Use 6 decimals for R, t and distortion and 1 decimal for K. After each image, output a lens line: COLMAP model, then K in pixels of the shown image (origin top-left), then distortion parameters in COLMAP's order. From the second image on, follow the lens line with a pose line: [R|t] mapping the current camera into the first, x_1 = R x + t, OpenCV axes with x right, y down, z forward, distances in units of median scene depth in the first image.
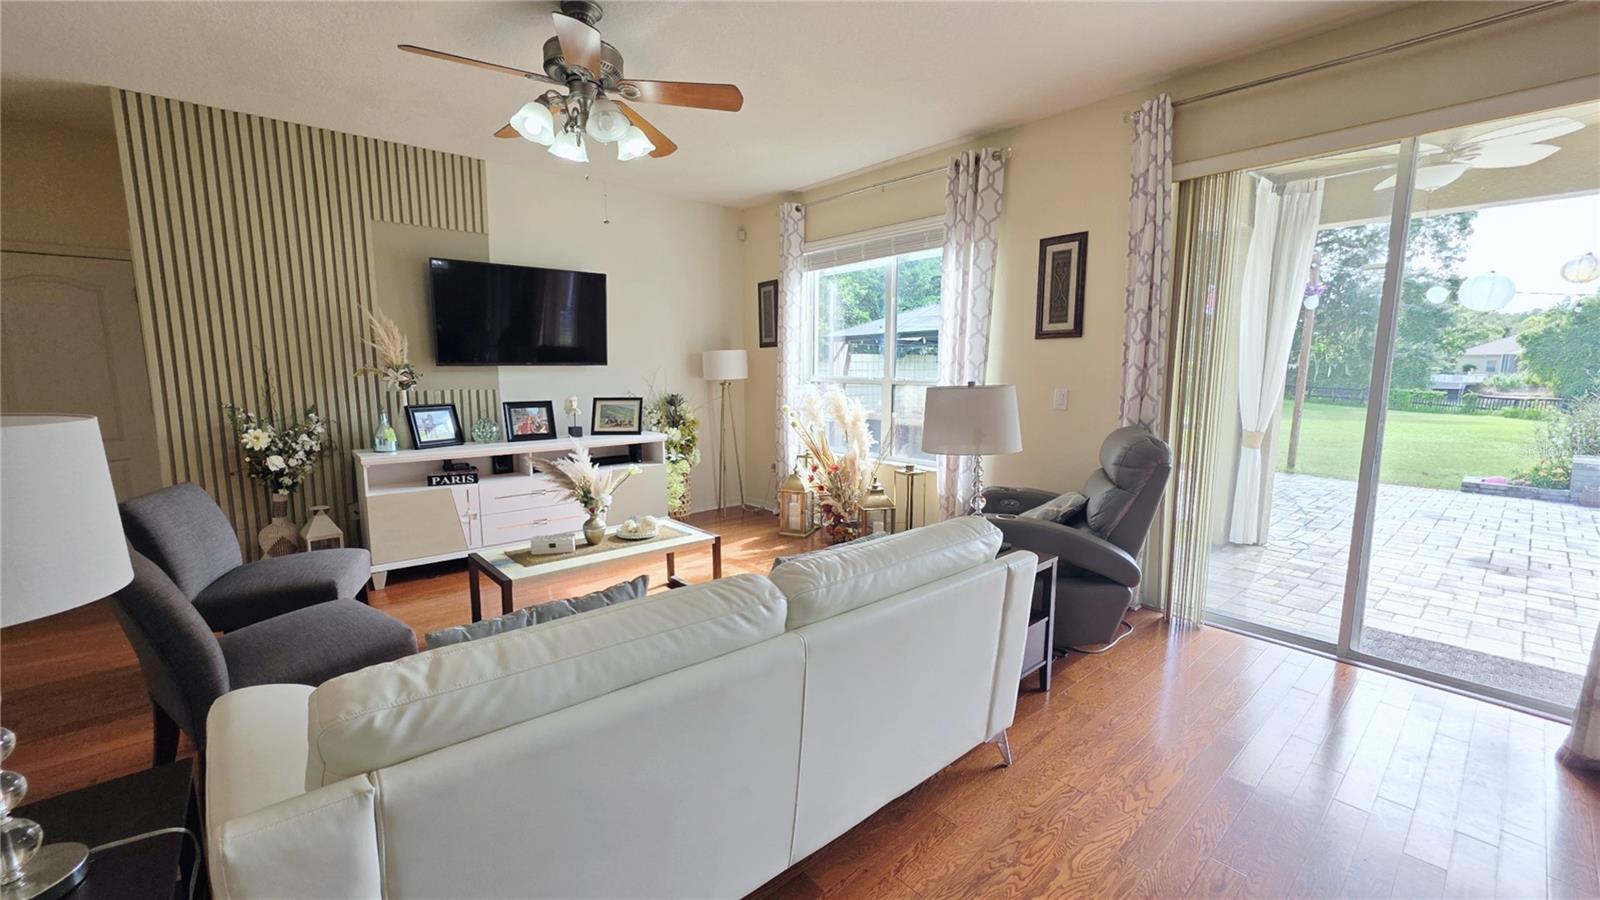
lens RADIAL K [[643.4, 0, 798.2], [0, 643.4, 453.1], [0, 0, 1]] dist [0.000216, -0.000423]
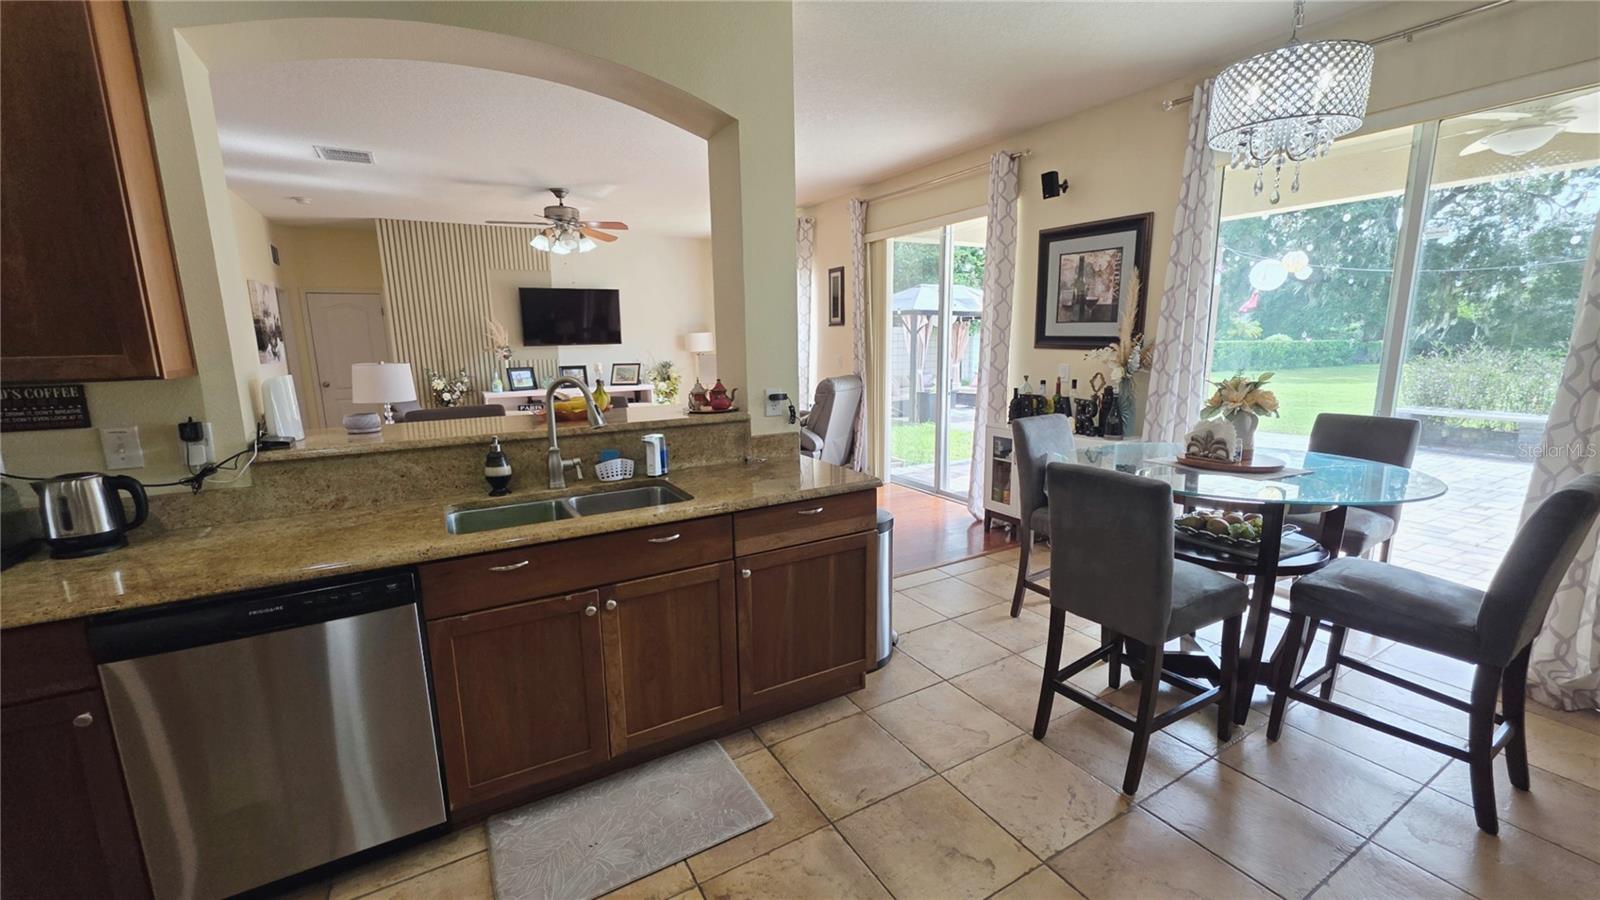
lens RADIAL K [[643.4, 0, 800.9], [0, 643.4, 454.4], [0, 0, 1]] dist [0.000216, -0.000423]
pose [[0.982403, 0.017719, -0.185932, 0.584713], [-0.008755, 0.998764, 0.048921, 0.078389], [0.186569, -0.046432, 0.981344, -0.694736]]
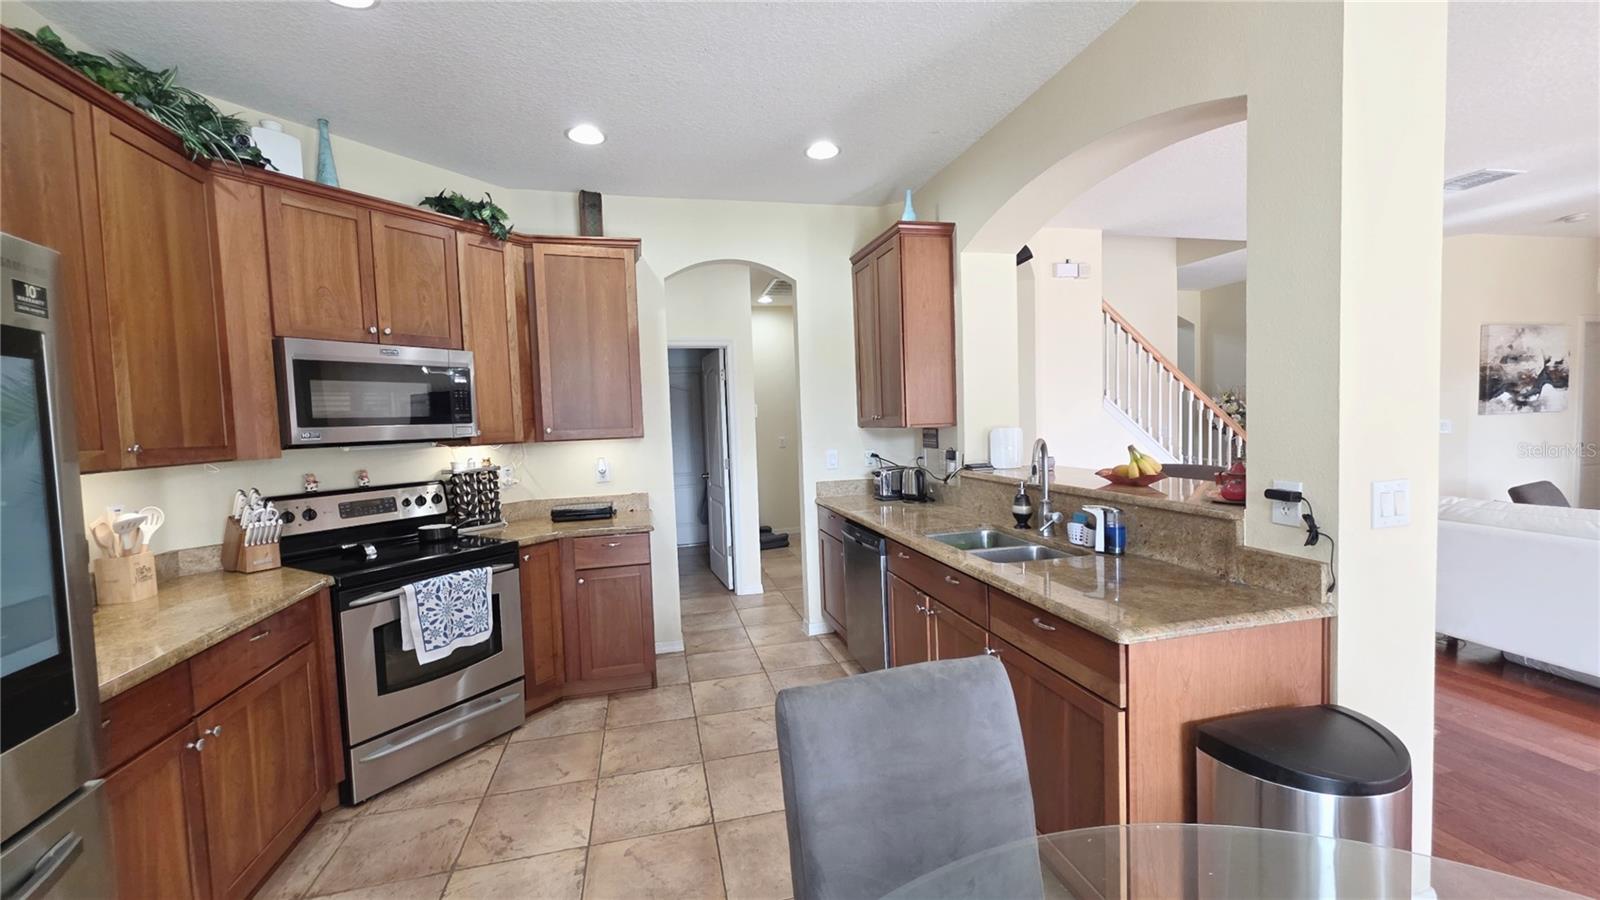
lens RADIAL K [[643.4, 0, 800.0], [0, 643.4, 448.9], [0, 0, 1]] dist [0.000216, -0.000423]
pose [[-0.447306, 0.057891, -0.892505, 1.817221], [-0.088540, 0.990135, 0.108598, -0.176926], [0.889988, 0.127599, -0.437768, 1.247238]]
